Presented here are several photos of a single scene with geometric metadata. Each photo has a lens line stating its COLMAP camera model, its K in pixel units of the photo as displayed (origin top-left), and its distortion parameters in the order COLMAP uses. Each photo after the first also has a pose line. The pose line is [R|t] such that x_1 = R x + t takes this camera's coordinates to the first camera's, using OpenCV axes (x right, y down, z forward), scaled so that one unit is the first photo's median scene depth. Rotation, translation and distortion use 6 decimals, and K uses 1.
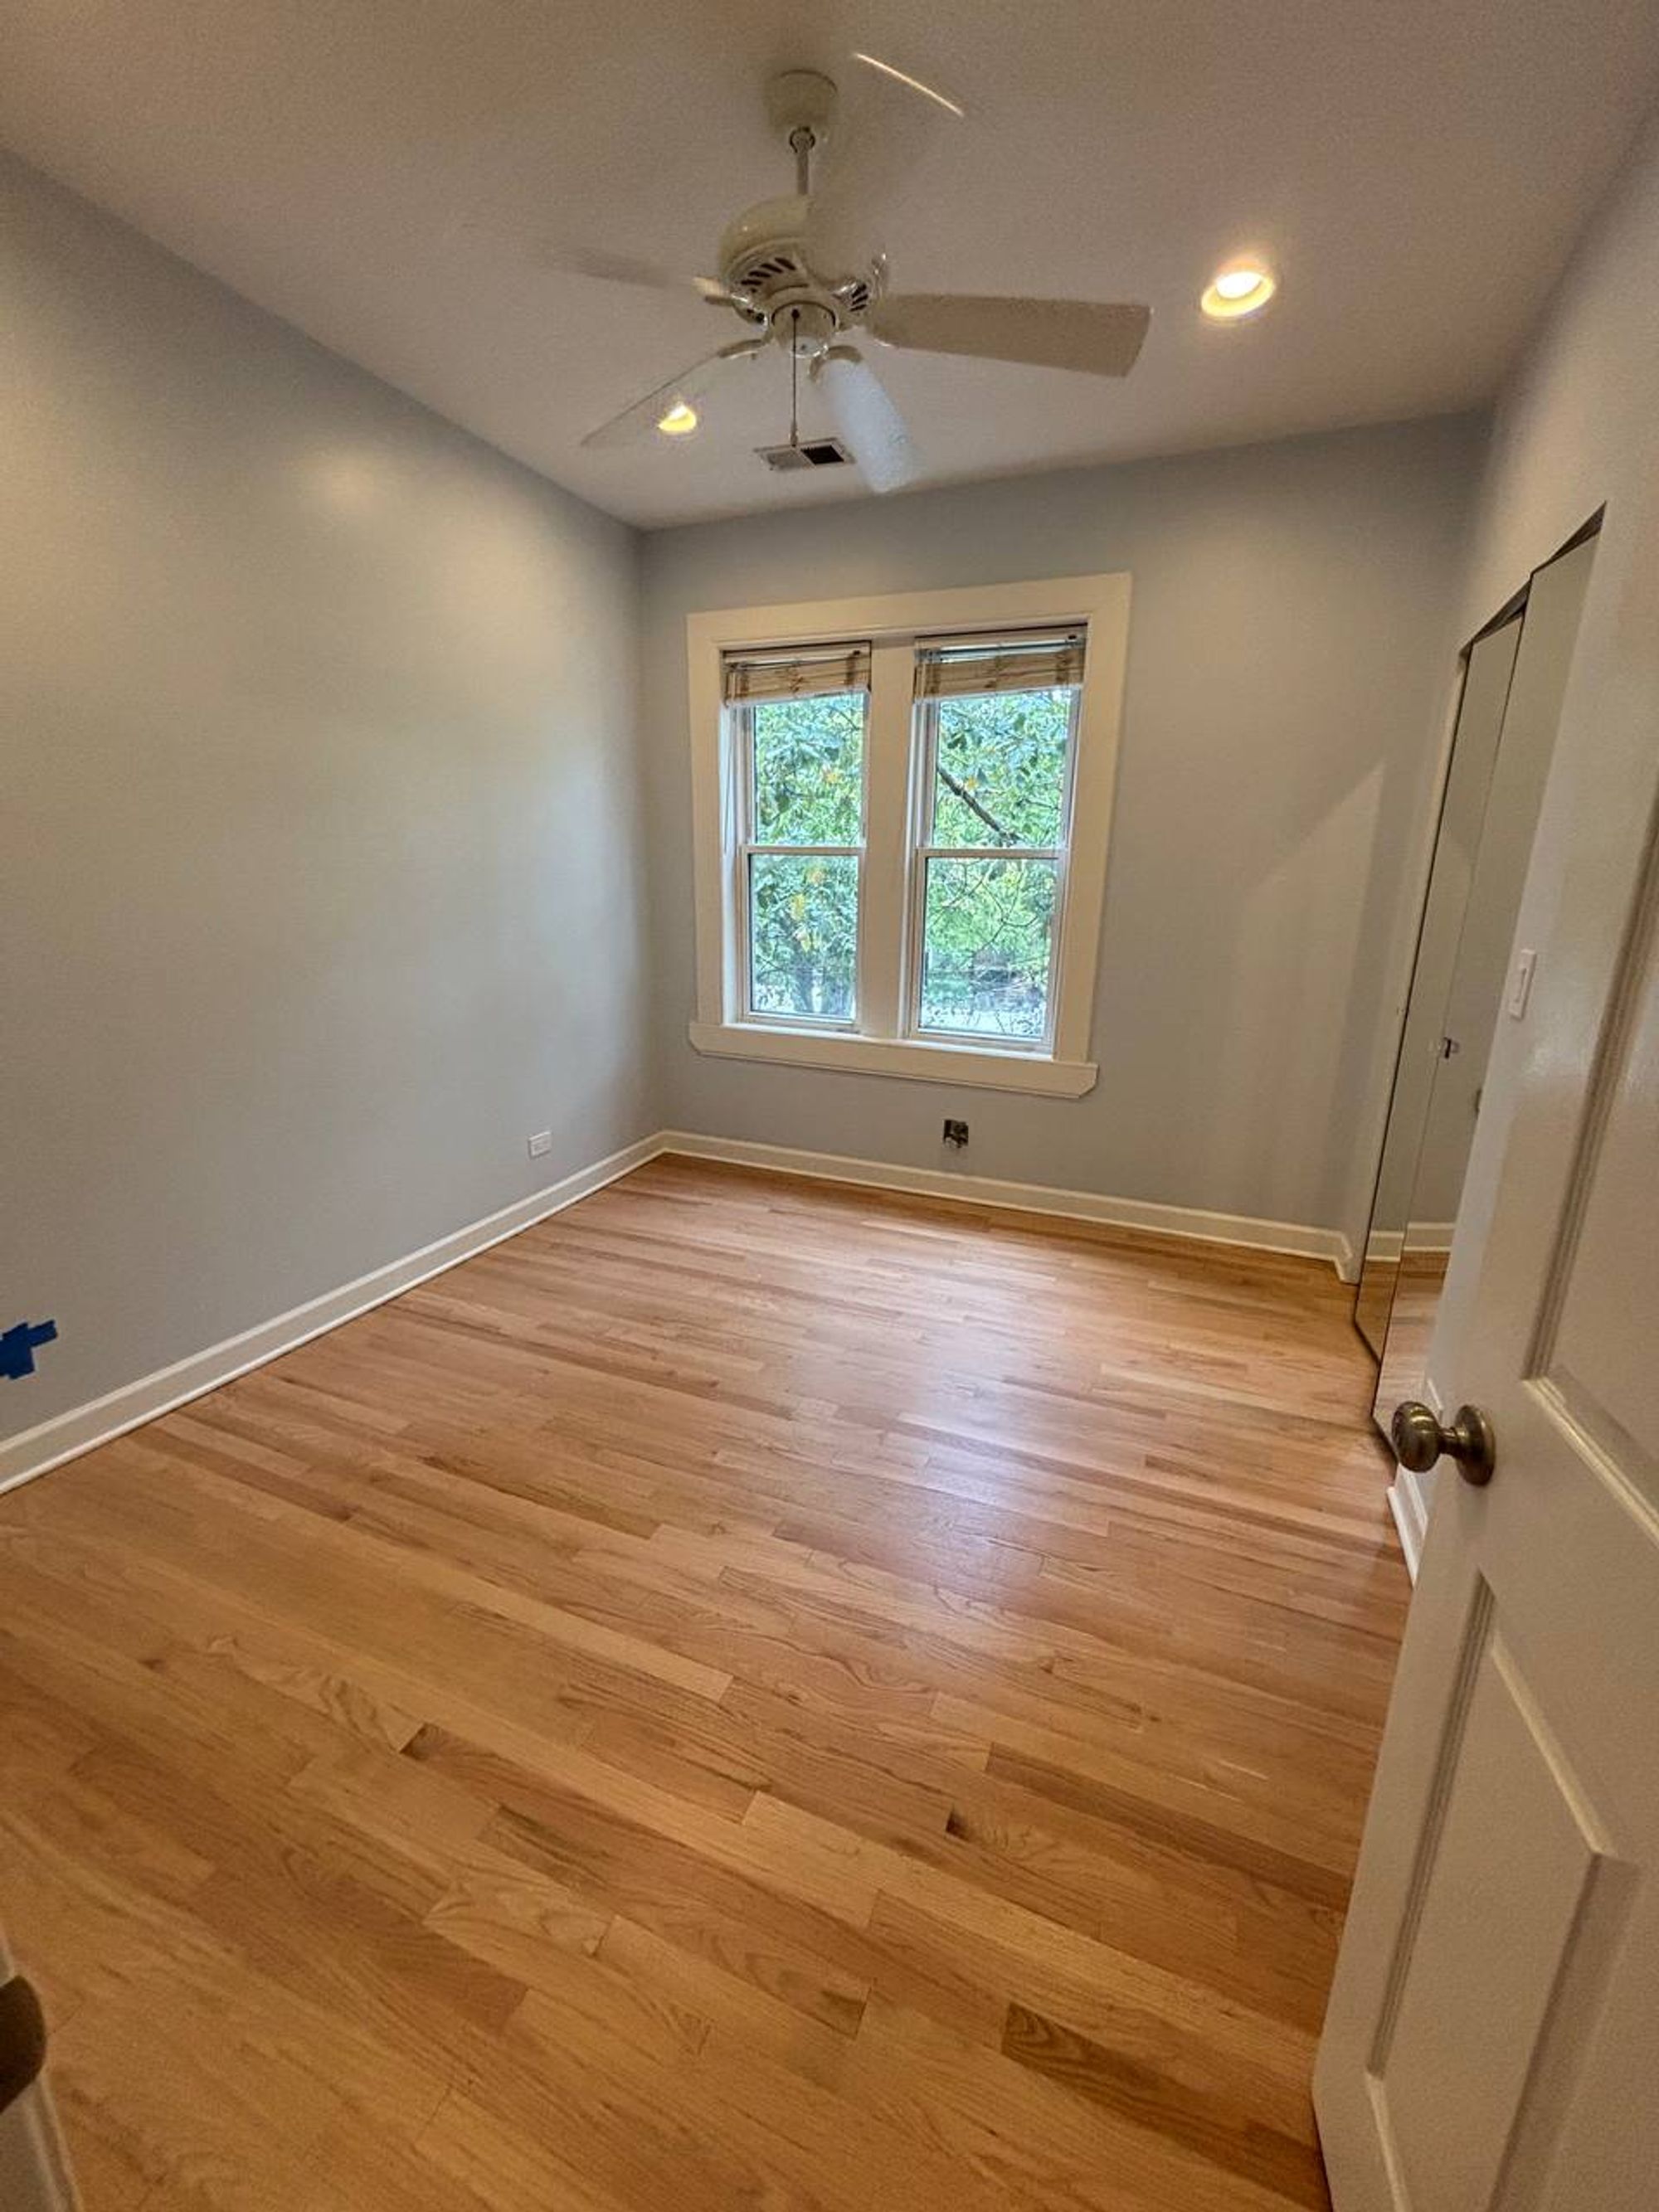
lens RADIAL K [[901.2, 0, 829.5], [0, 901.2, 1106.0], [0, 0, 1]] dist [0.001828, 0.000042]
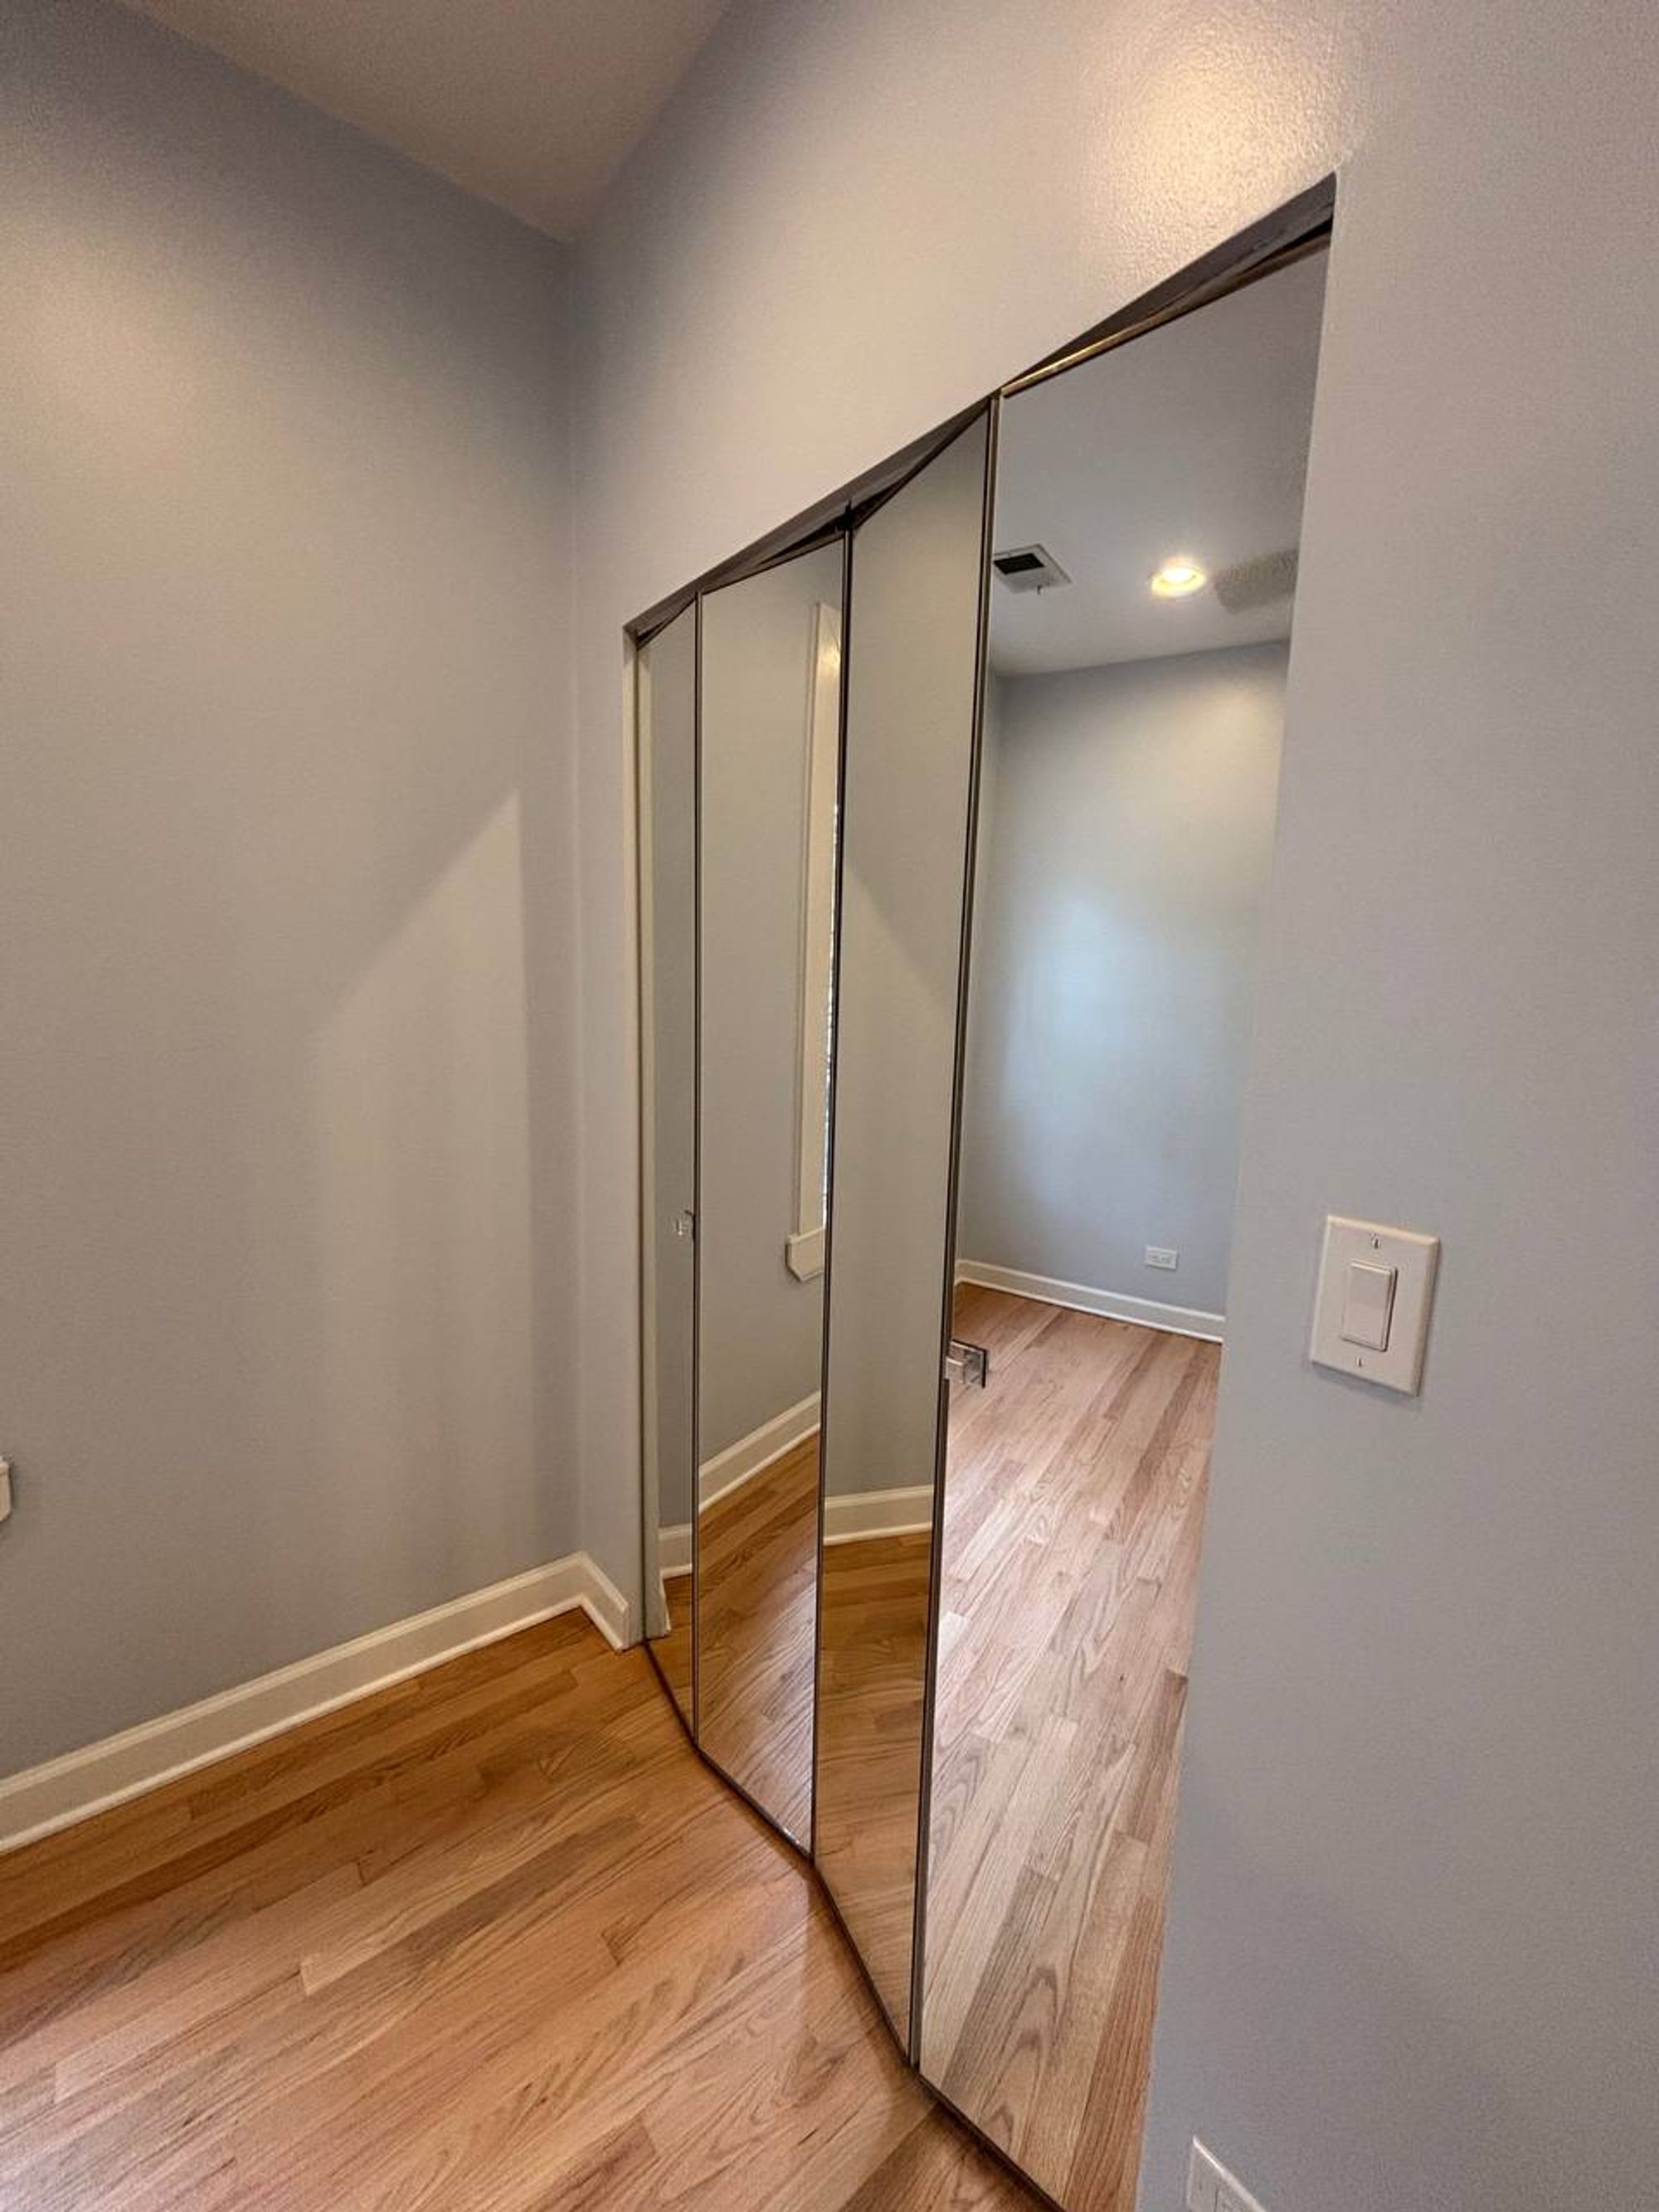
lens RADIAL K [[901.2, 0, 829.5], [0, 901.2, 1106.0], [0, 0, 1]] dist [0.001828, 0.000042]
pose [[0.470064, -0.136439, 0.872023, 0.161815], [0.207056, 0.977456, 0.041322, -0.154961], [-0.858002, 0.161134, 0.487718, 0.530710]]
